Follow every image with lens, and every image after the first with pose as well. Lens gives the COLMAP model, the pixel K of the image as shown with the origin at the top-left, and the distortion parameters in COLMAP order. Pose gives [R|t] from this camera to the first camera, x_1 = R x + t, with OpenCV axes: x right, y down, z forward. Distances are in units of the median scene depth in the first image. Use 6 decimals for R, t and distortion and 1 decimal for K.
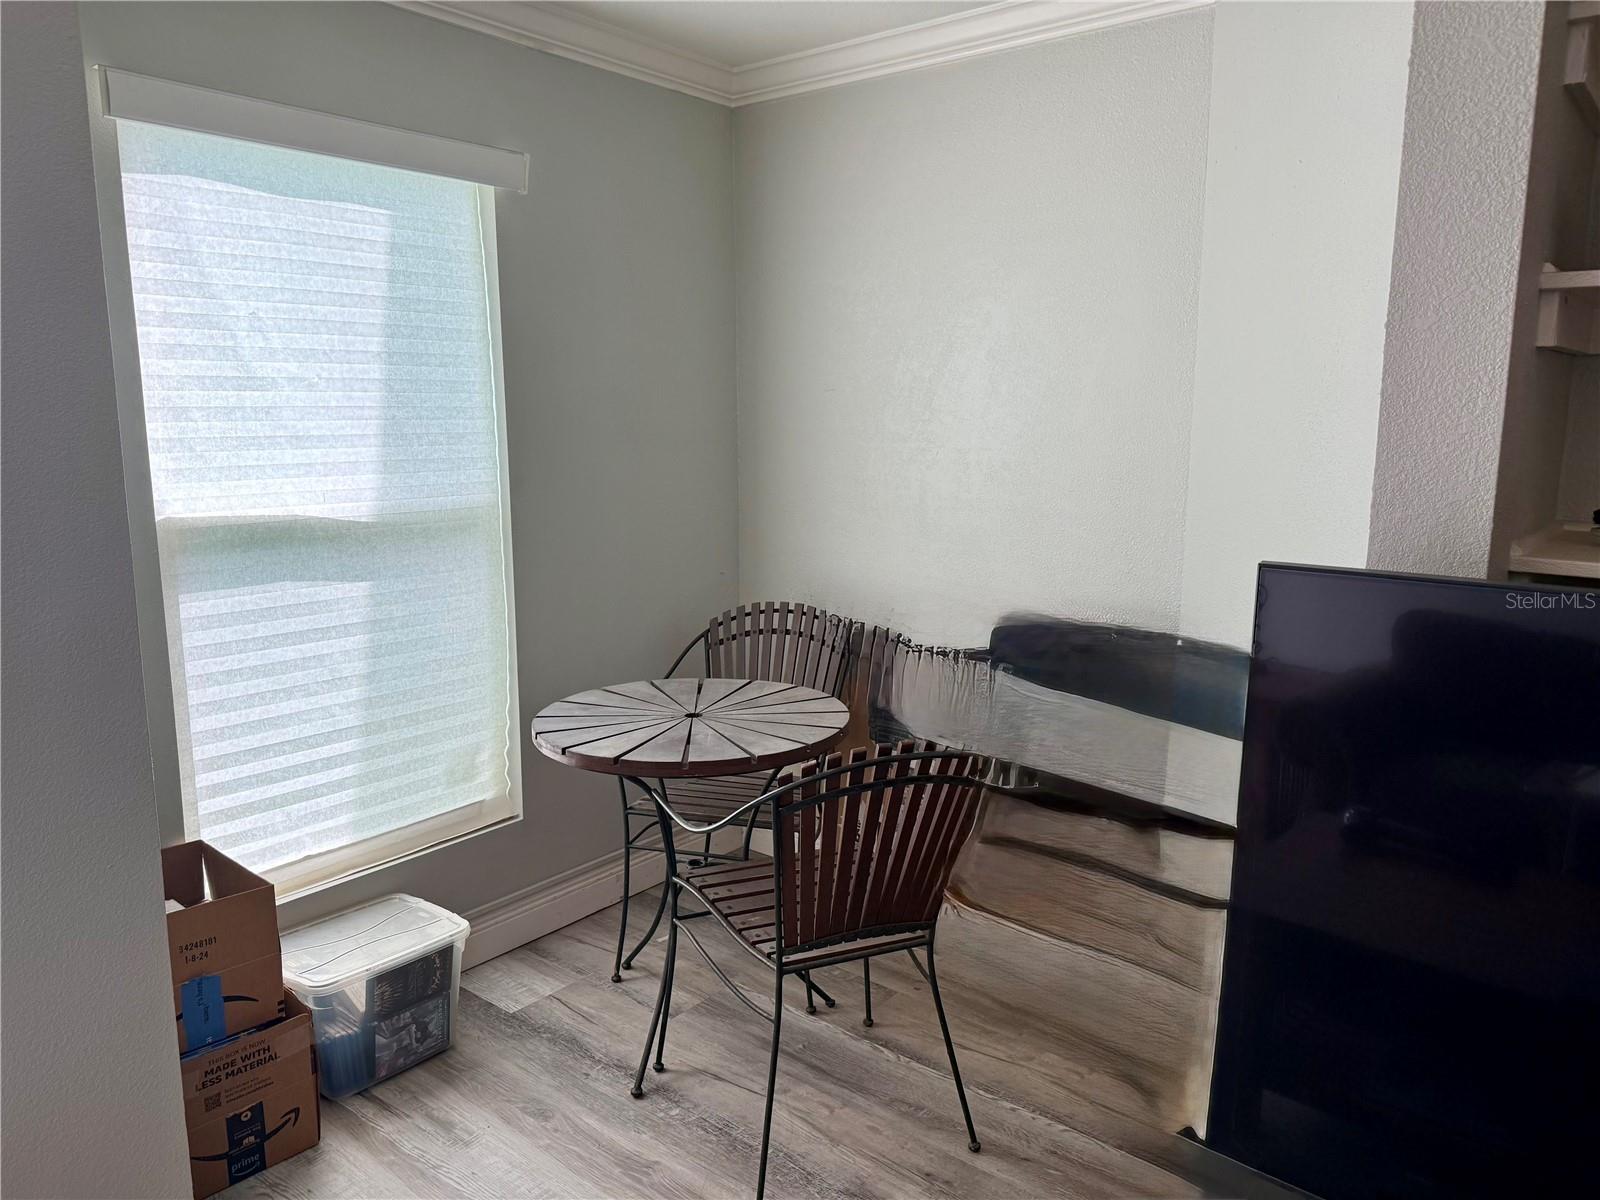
lens RADIAL K [[1136.6, 0, 782.8], [0, 1136.6, 620.9], [0, 0, 1]] dist [0.066178, -0.082804]
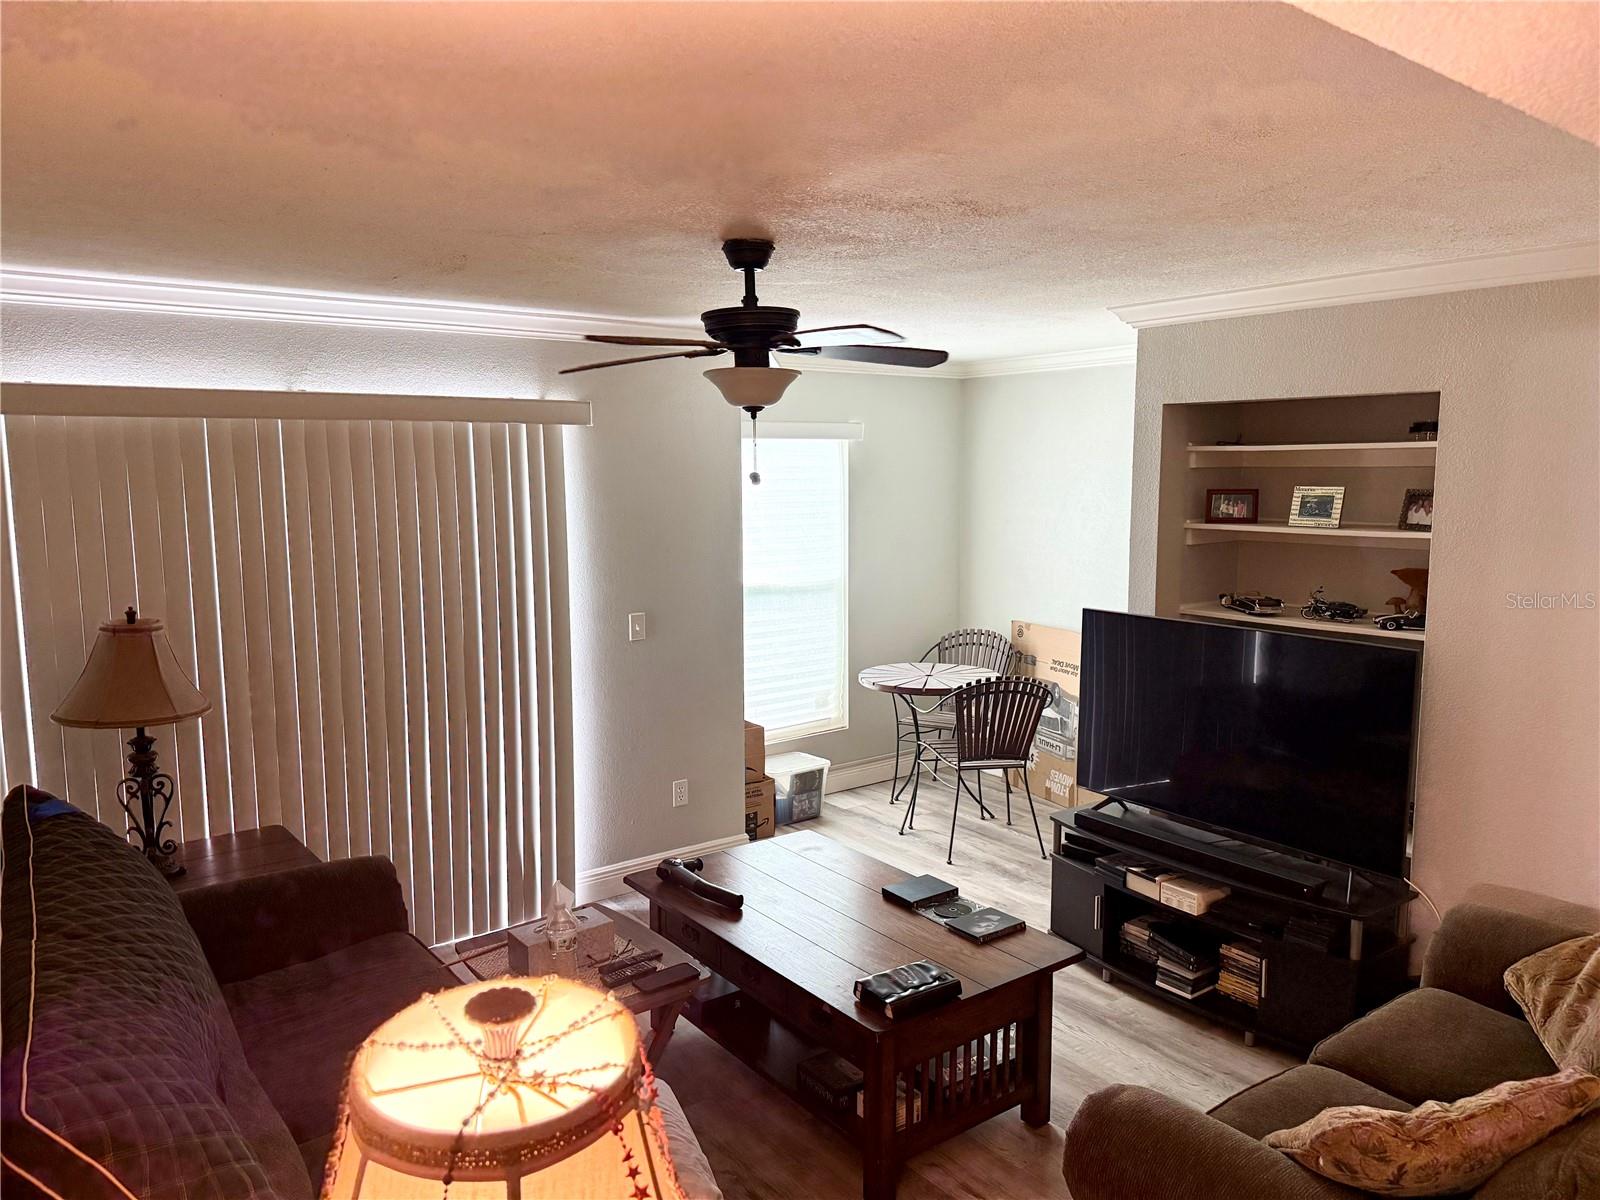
lens RADIAL K [[1136.6, 0, 790.9], [0, 1136.6, 600.8], [0, 0, 1]] dist [0.066178, -0.082804]
pose [[0.975010, 0.019251, -0.221327, 0.150112], [-0.032947, 0.997752, -0.058360, 0.077808], [0.219706, 0.064194, 0.973452, -1.264480]]
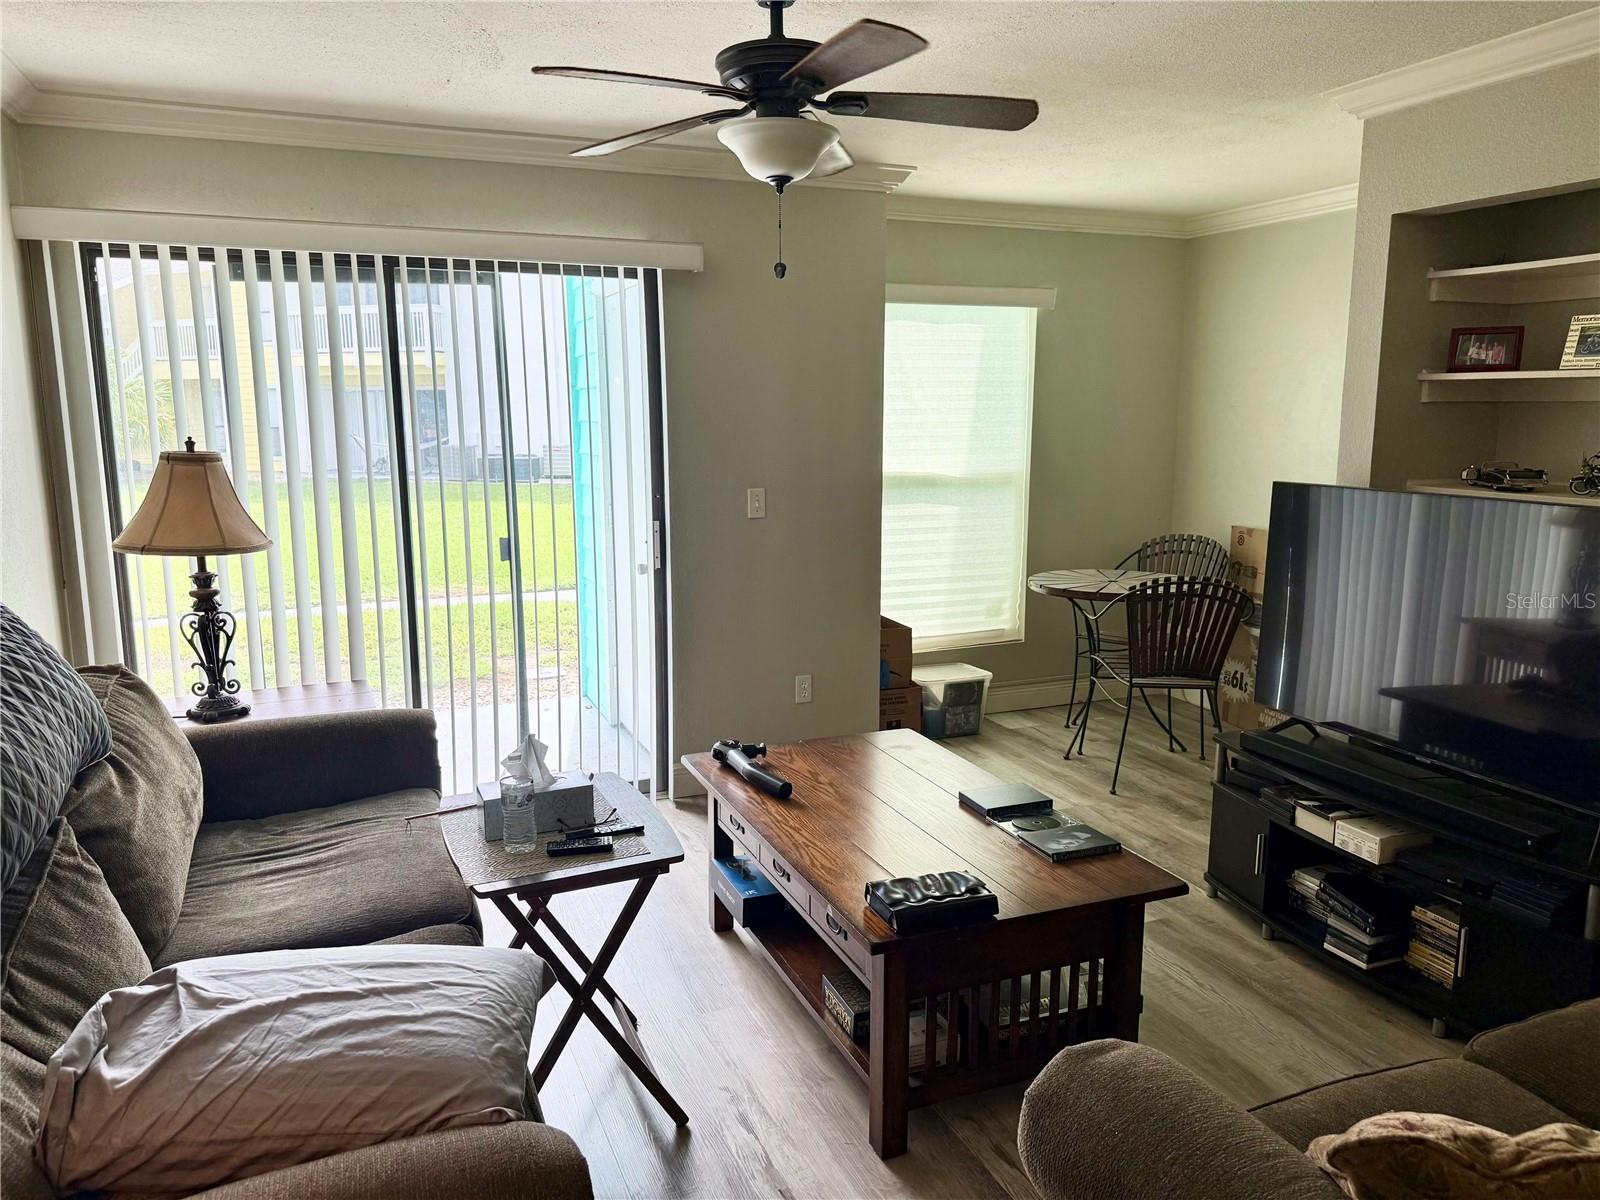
lens RADIAL K [[1136.6, 0, 785.5], [0, 1136.6, 598.9], [0, 0, 1]] dist [0.066178, -0.082804]
pose [[0.891207, 0.073544, -0.447595, 0.300436], [-0.080650, 0.996737, 0.003191, 0.154768], [0.446369, 0.033254, 0.894231, -0.997202]]
